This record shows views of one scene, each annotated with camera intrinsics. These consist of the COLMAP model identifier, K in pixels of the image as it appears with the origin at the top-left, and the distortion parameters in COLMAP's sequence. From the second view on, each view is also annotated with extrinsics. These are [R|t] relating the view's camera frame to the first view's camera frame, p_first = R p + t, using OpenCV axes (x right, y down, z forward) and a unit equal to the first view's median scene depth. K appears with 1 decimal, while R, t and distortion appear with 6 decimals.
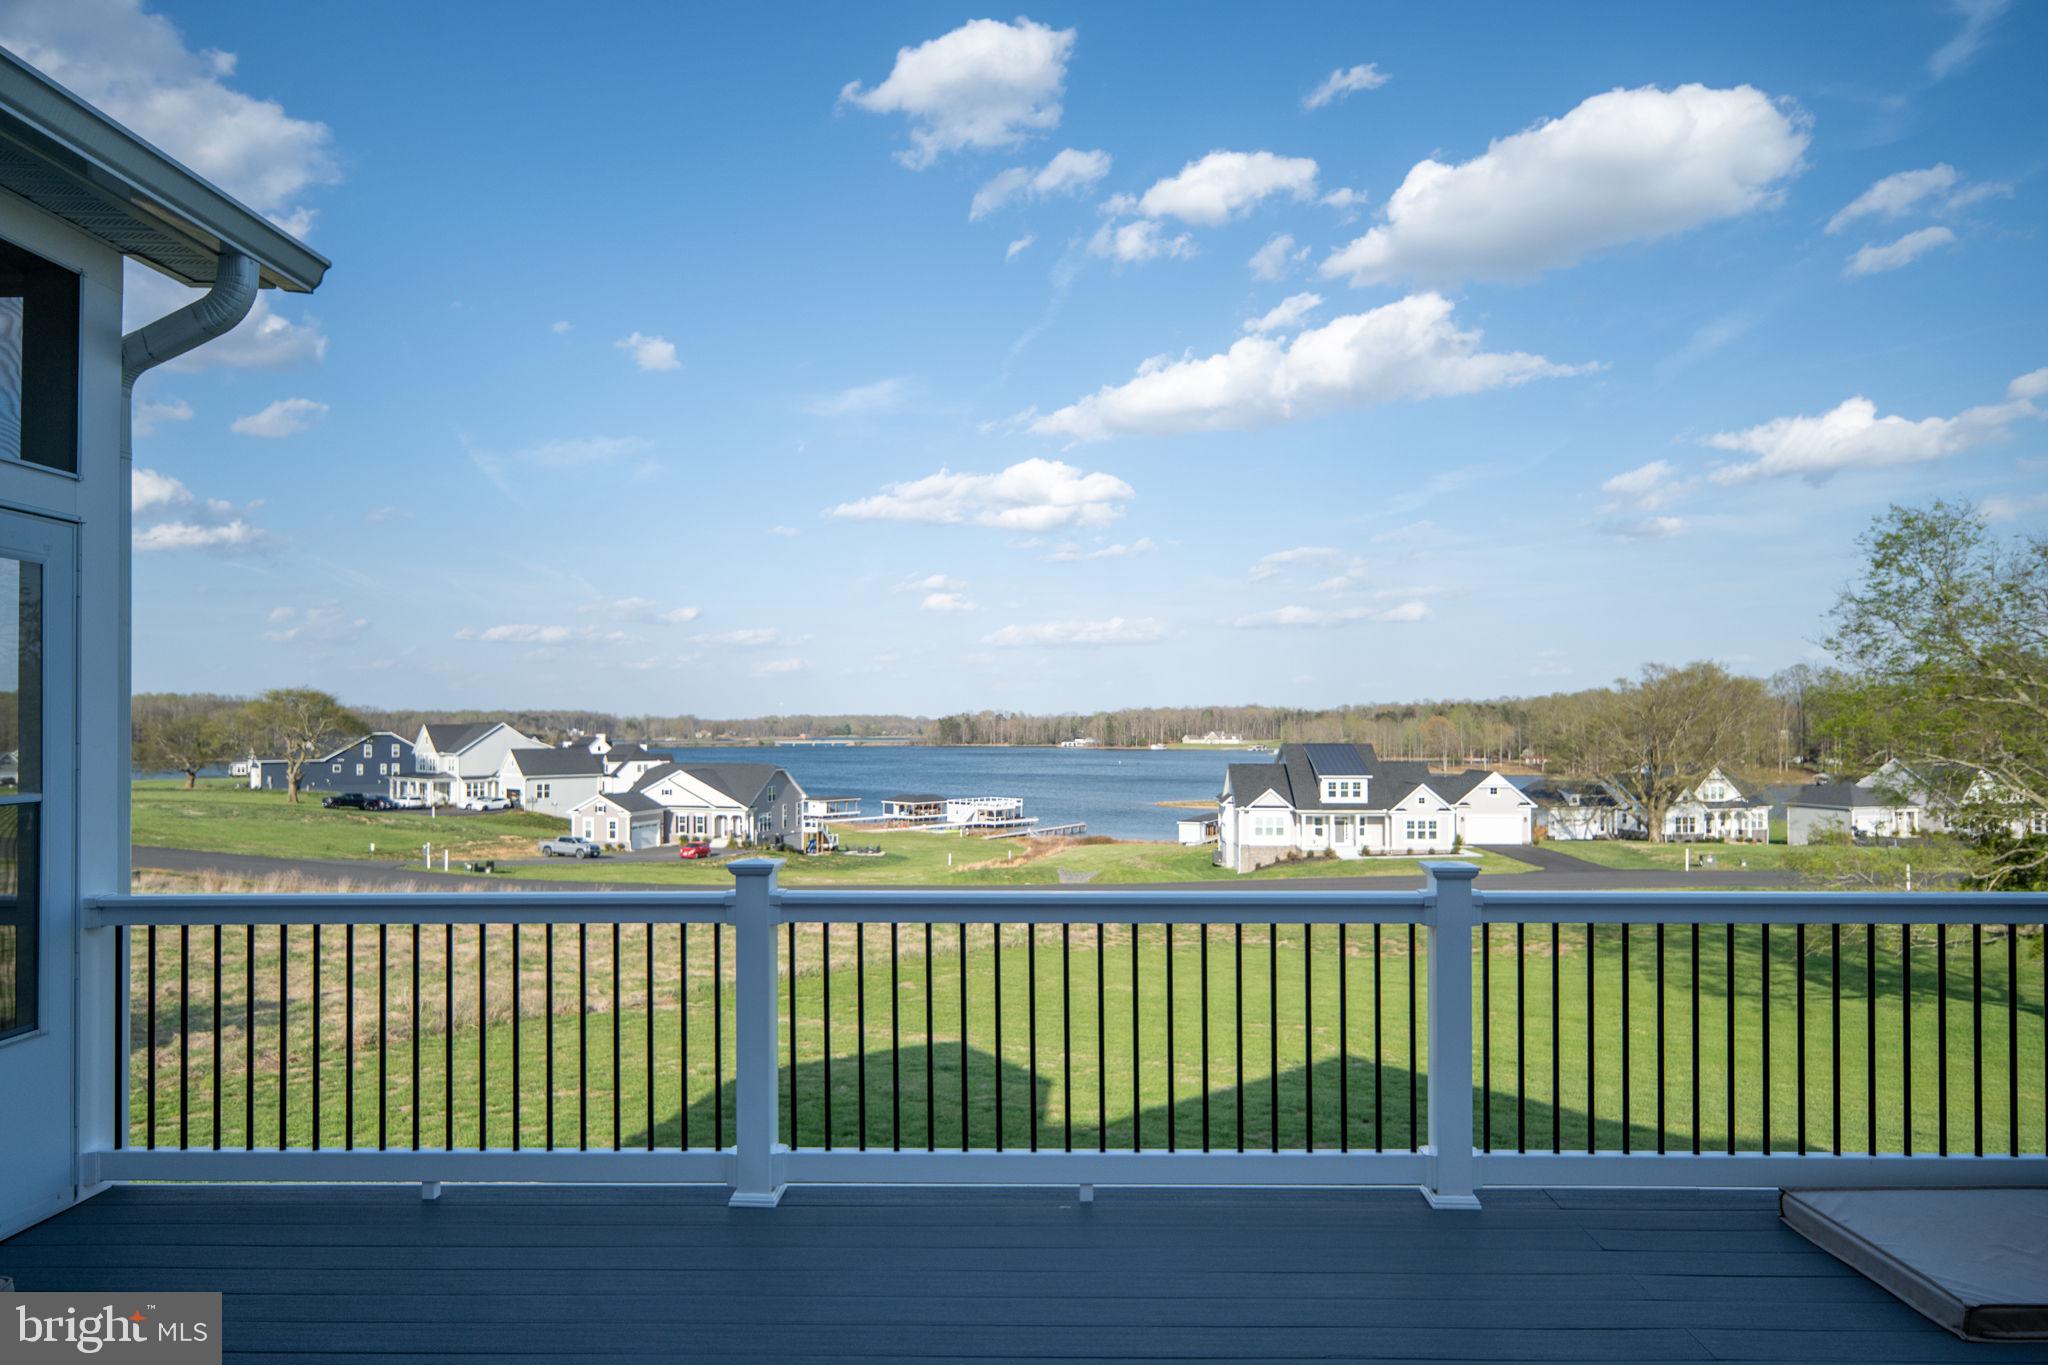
lens RADIAL K [[1210.3, 0, 1034.3], [0, 1210.3, 725.9], [0, 0, 1]] dist [-0.001029, 0.002541]
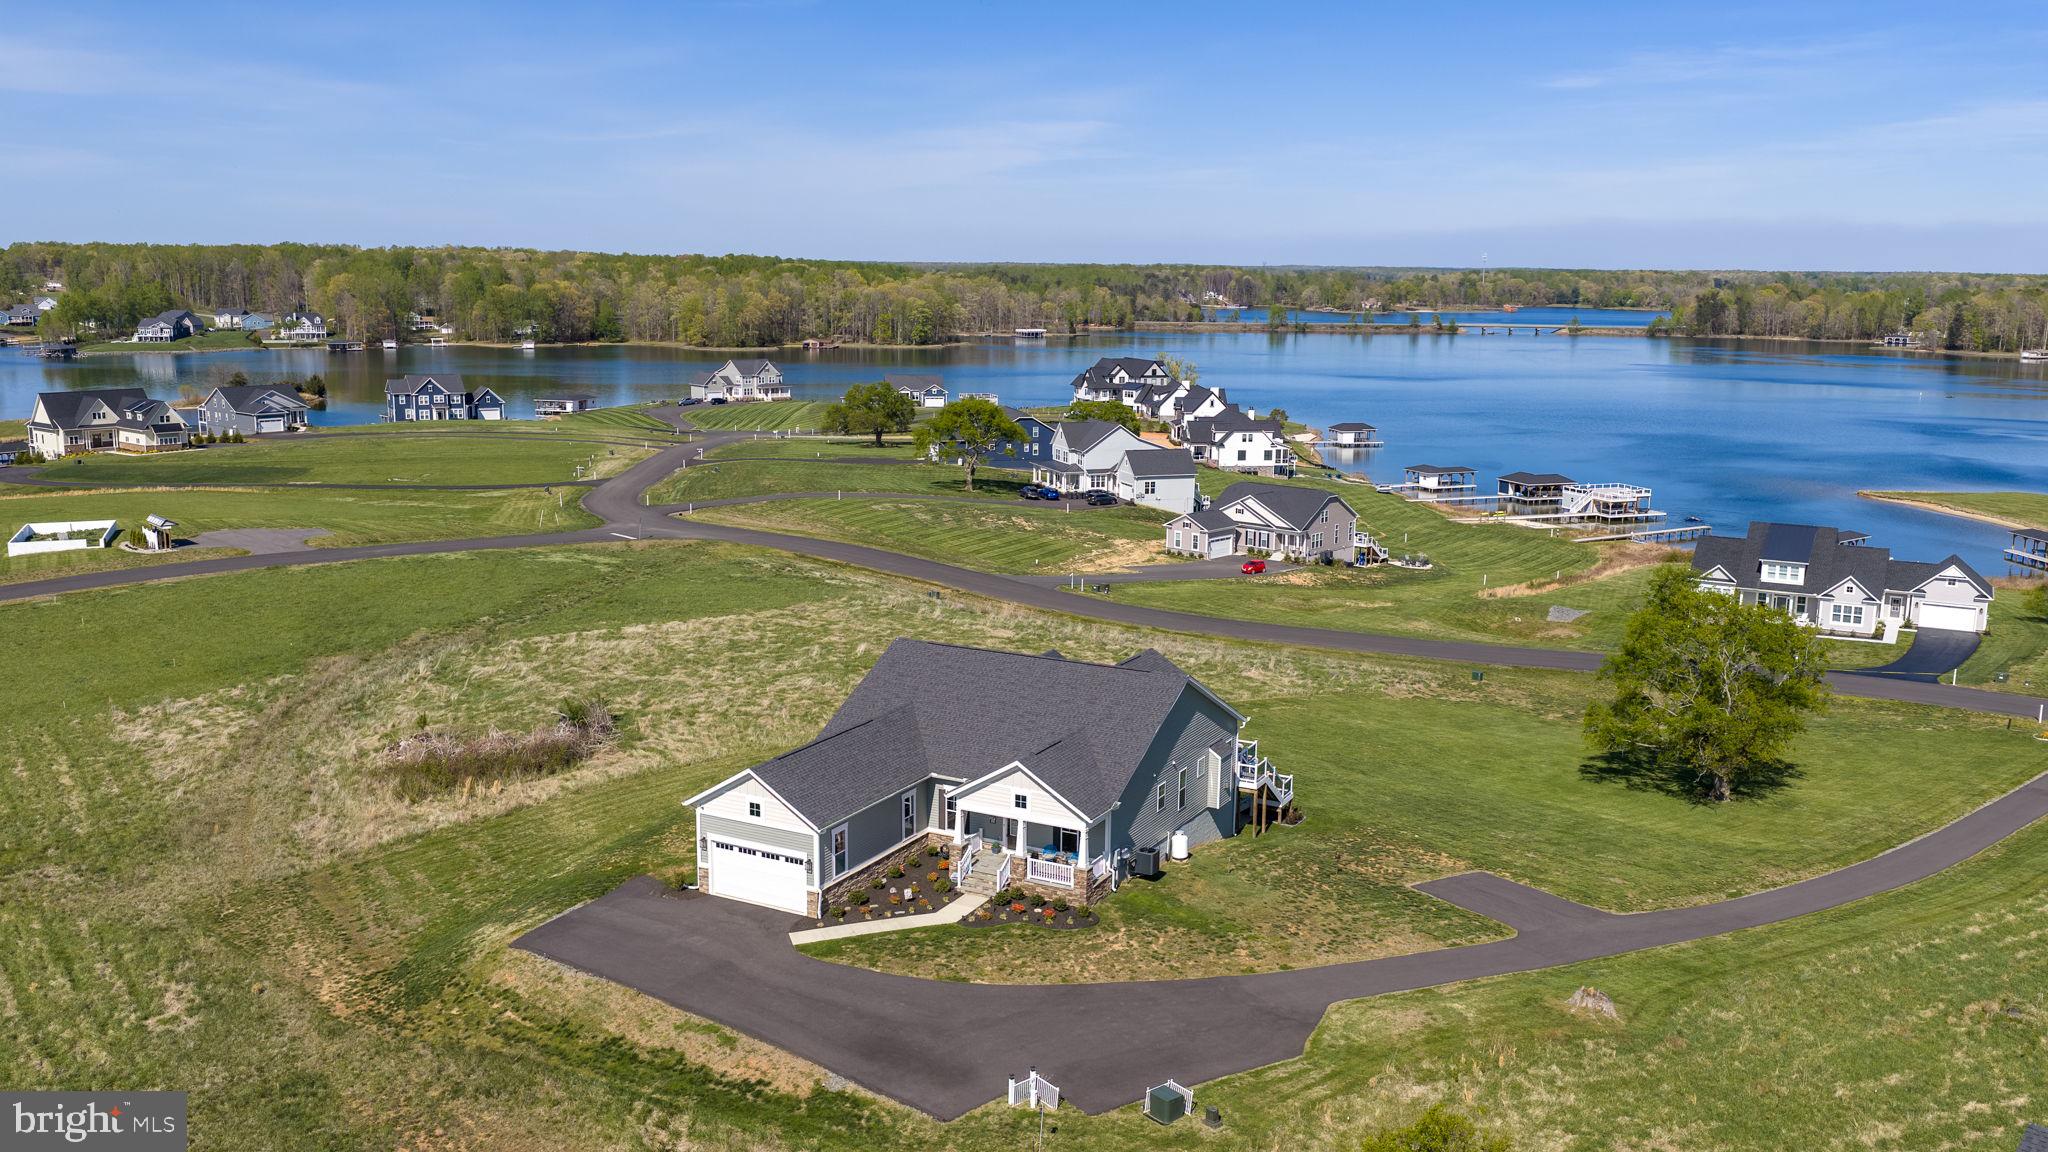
lens RADIAL K [[1694.4, 0, 1026.8], [0, 1694.4, 579.8], [0, 0, 1]] dist [0.028444, -0.062178]
pose [[0.890352, 0.093204, -0.445631, 0.247763], [-0.011255, 0.983027, 0.183114, -0.168642], [0.455134, -0.158020, 0.876289, -0.552426]]
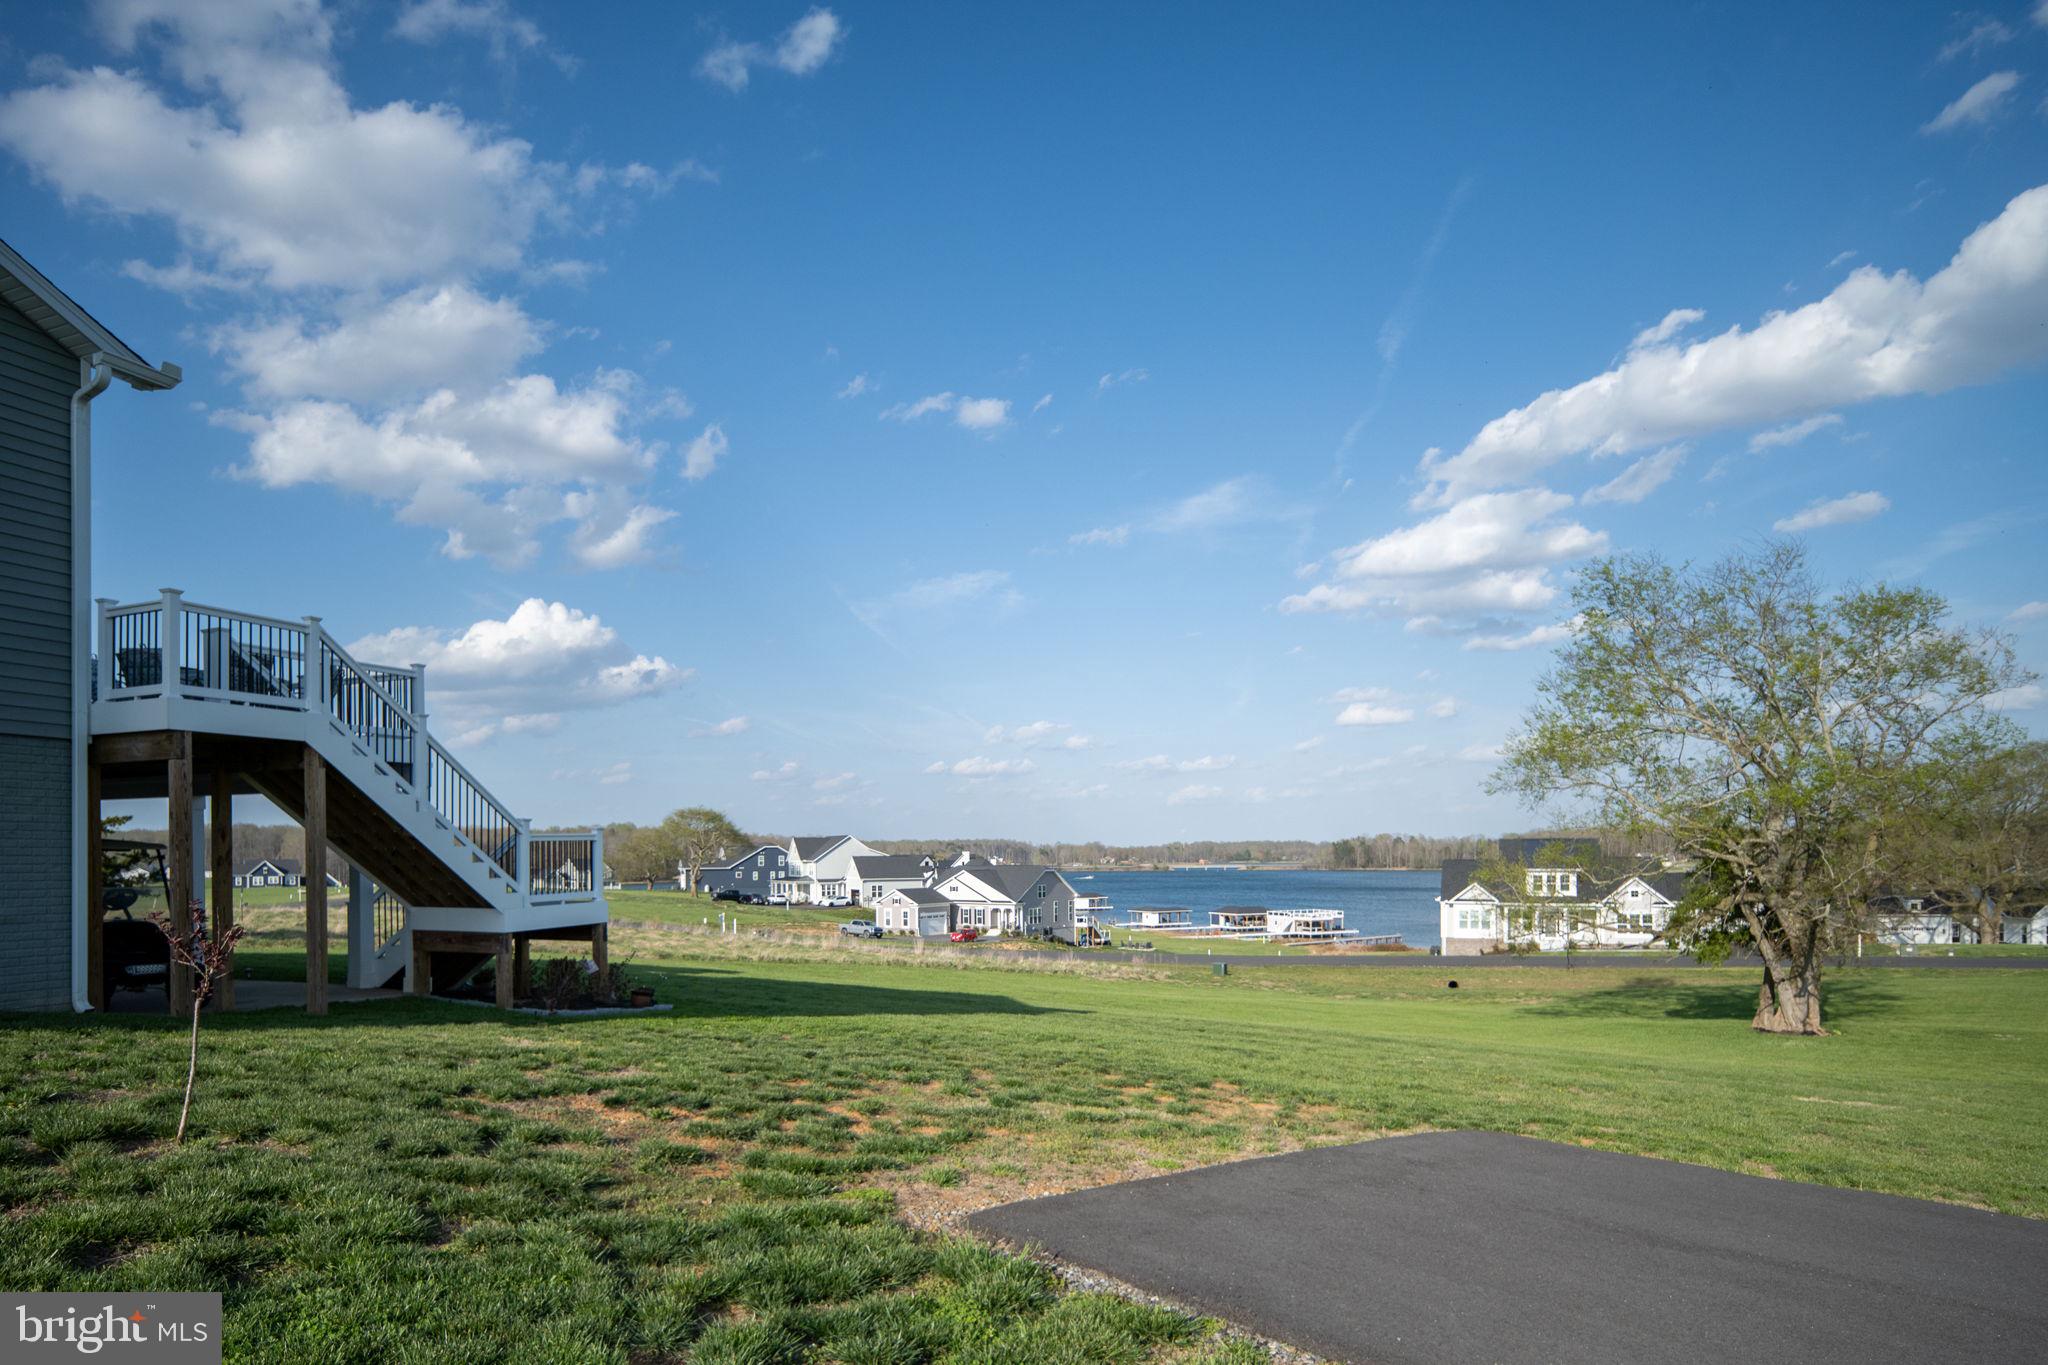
lens RADIAL K [[1192.1, 0, 995.2], [0, 1192.1, 860.7], [0, 0, 1]] dist [-0.011448, -0.000228]
pose [[0.932127, -0.004326, -0.362105, 0.135468], [0.006594, 0.999966, 0.005026, 0.019422], [0.362071, -0.007072, 0.932124, -0.056529]]
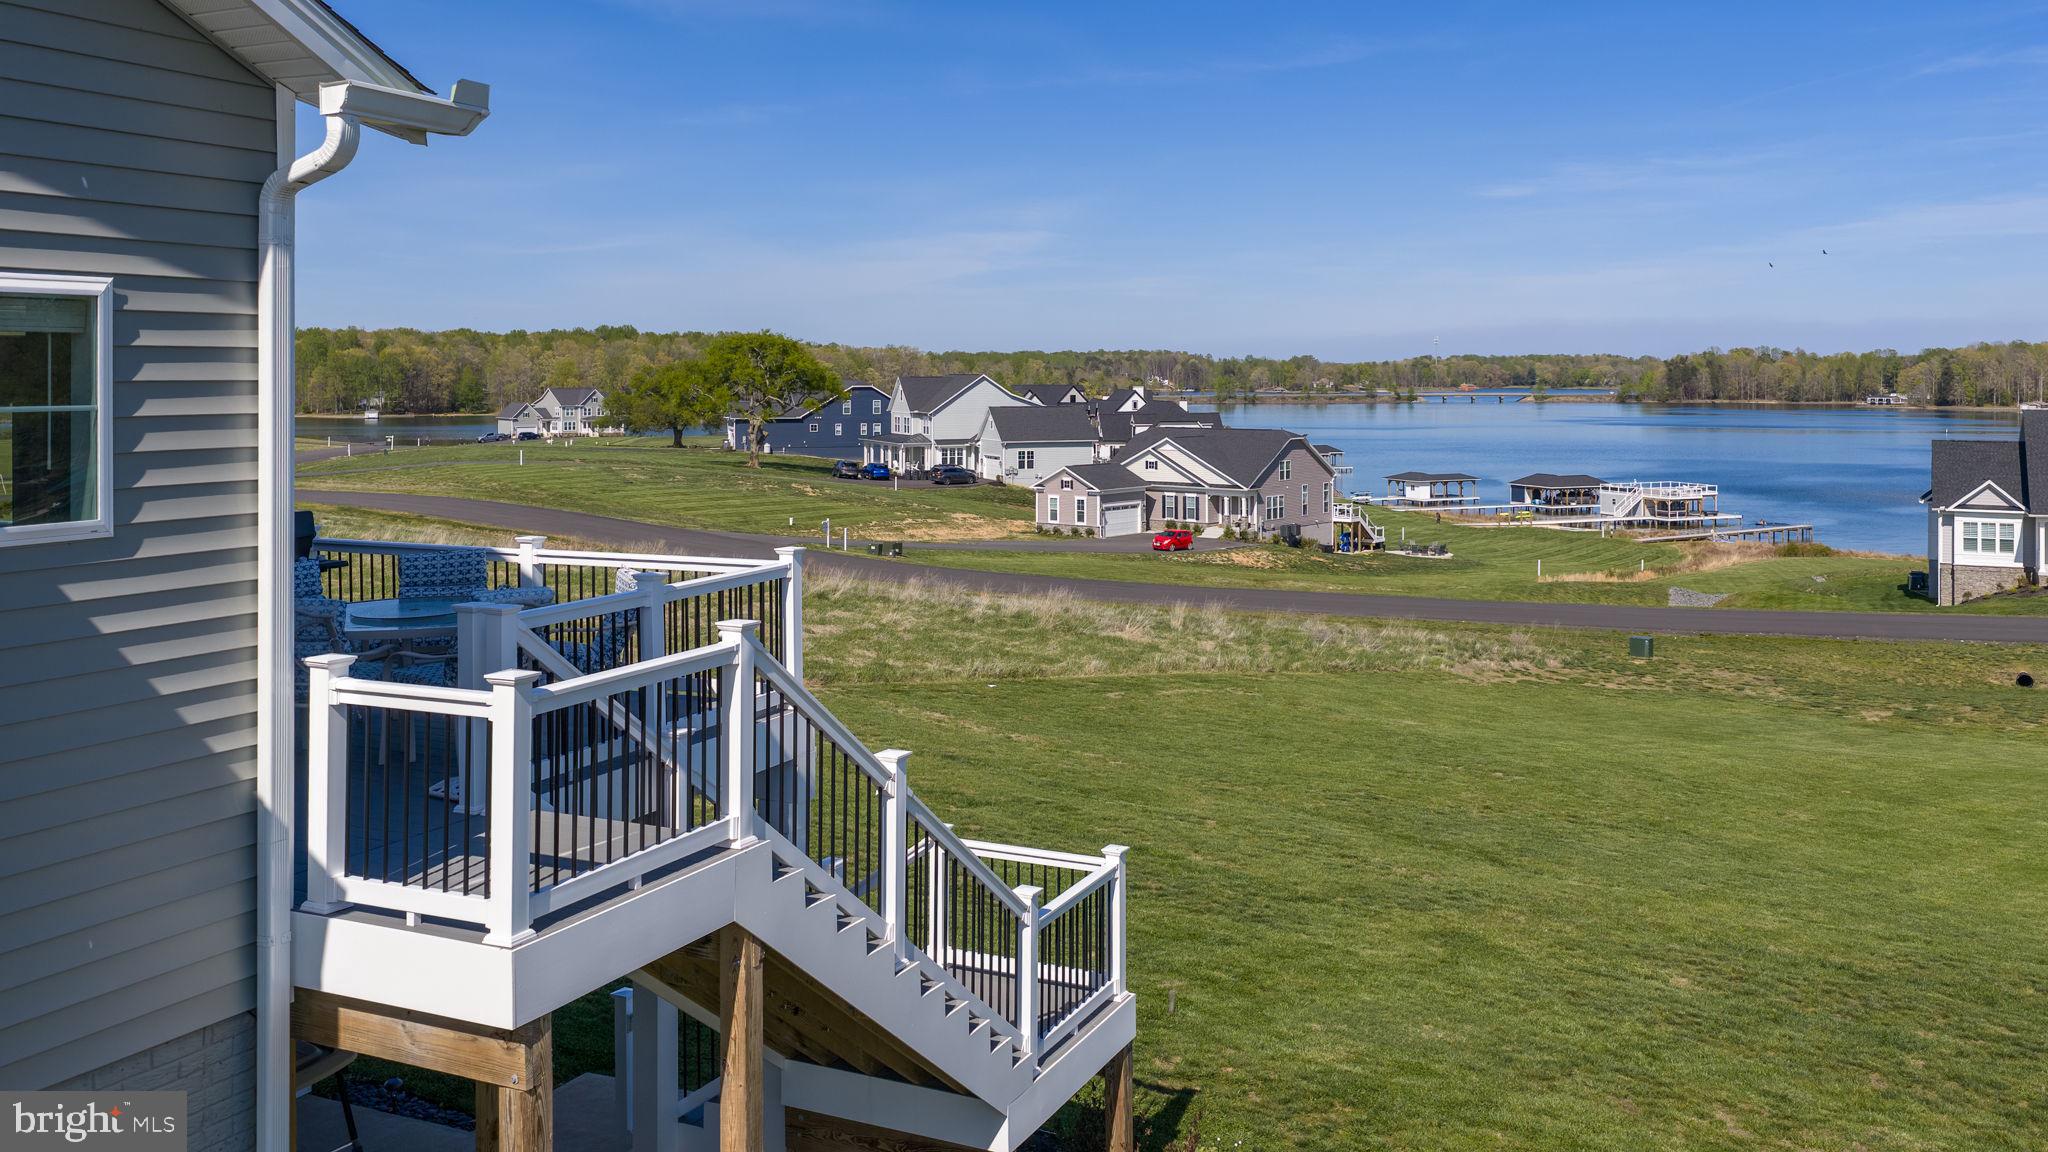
lens RADIAL K [[1745.4, 0, 1077.1], [0, 1745.4, 396.2], [0, 0, 1]] dist [0.021056, -0.060111]
pose [[0.915626, 0.005207, -0.401998, 0.092128], [0.000731, 0.999893, 0.014617, -0.005248], [0.402031, -0.013678, 0.915524, -0.041784]]
